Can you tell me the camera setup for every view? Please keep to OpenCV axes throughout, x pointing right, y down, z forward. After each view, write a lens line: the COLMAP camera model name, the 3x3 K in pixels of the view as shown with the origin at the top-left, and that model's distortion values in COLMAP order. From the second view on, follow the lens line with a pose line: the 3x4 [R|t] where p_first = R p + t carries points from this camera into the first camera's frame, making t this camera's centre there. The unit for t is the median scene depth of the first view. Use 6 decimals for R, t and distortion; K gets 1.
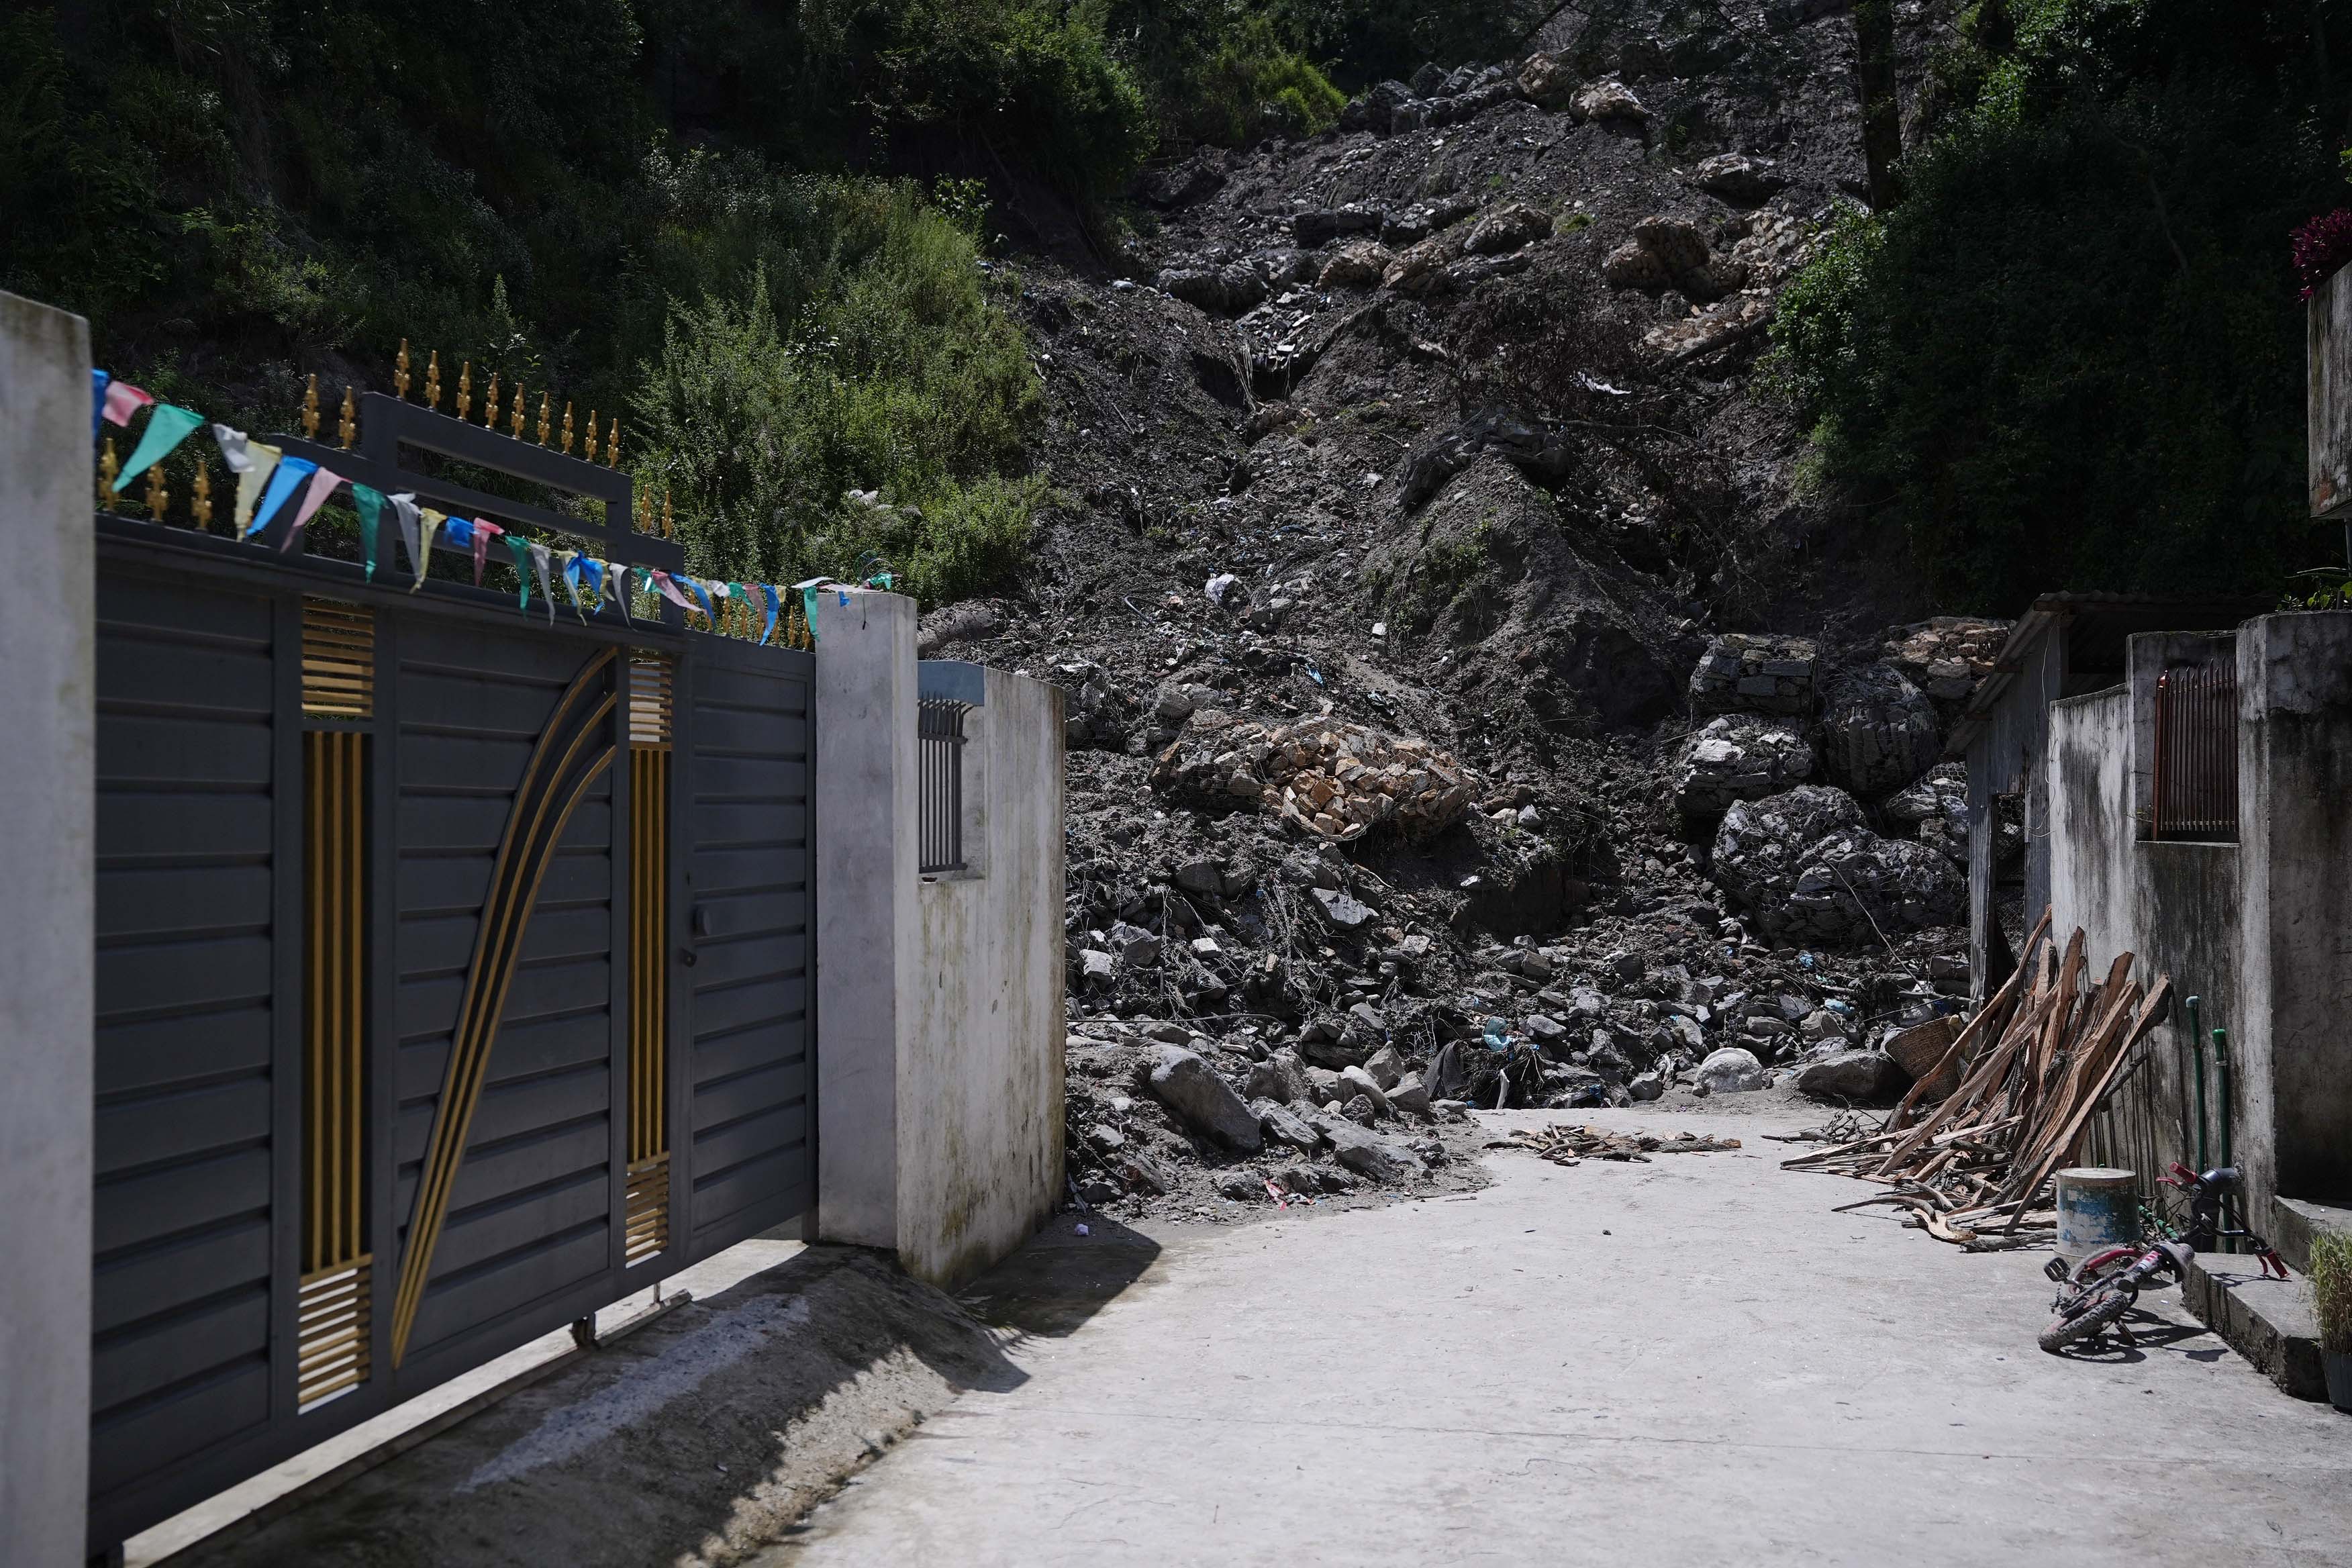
lens RADIAL K [[2288.2, 0, 1179.6], [0, 2288.2, 796.8], [0, 0, 1]] dist [0.044529, 0.000000]
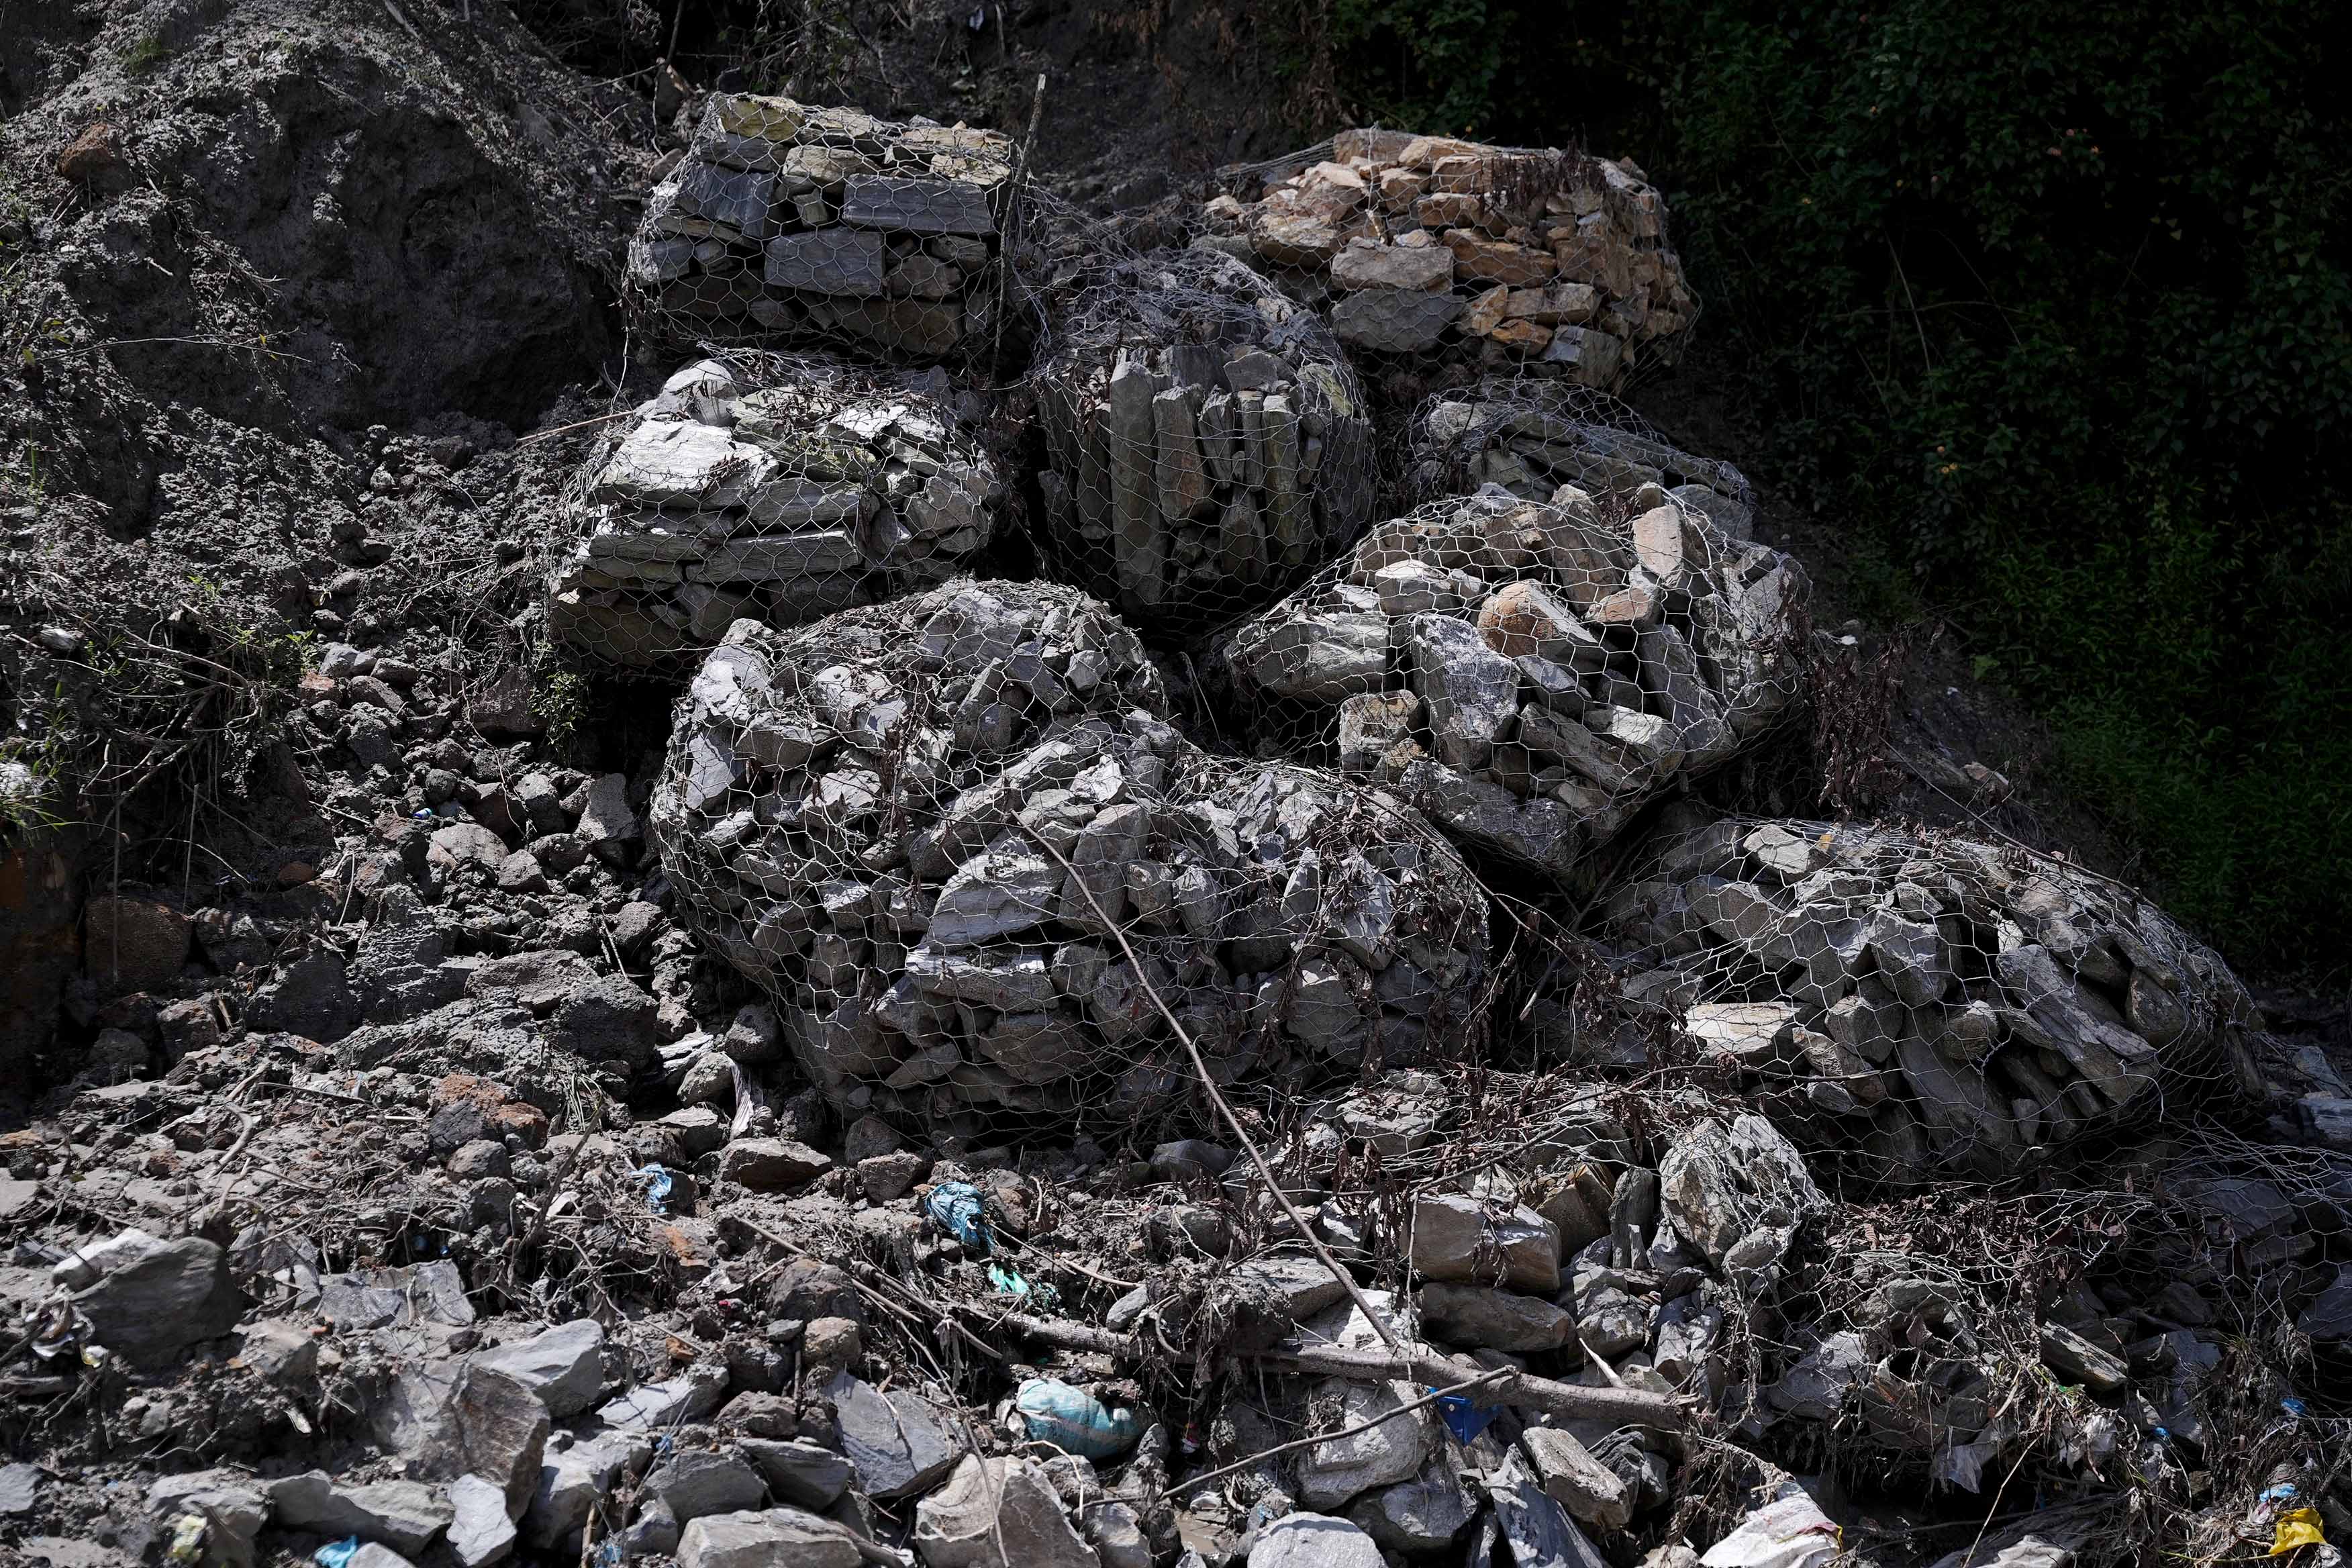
lens RADIAL K [[3387.5, 0, 1178.5], [0, 3387.5, 789.8], [0, 0, 1]] dist [0.139660, 0.000000]
pose [[0.950693, 0.010625, 0.309951, 0.165977], [-0.015192, 0.999809, 0.012325, 0.016949], [-0.309760, -0.016426, 0.950673, 0.586619]]
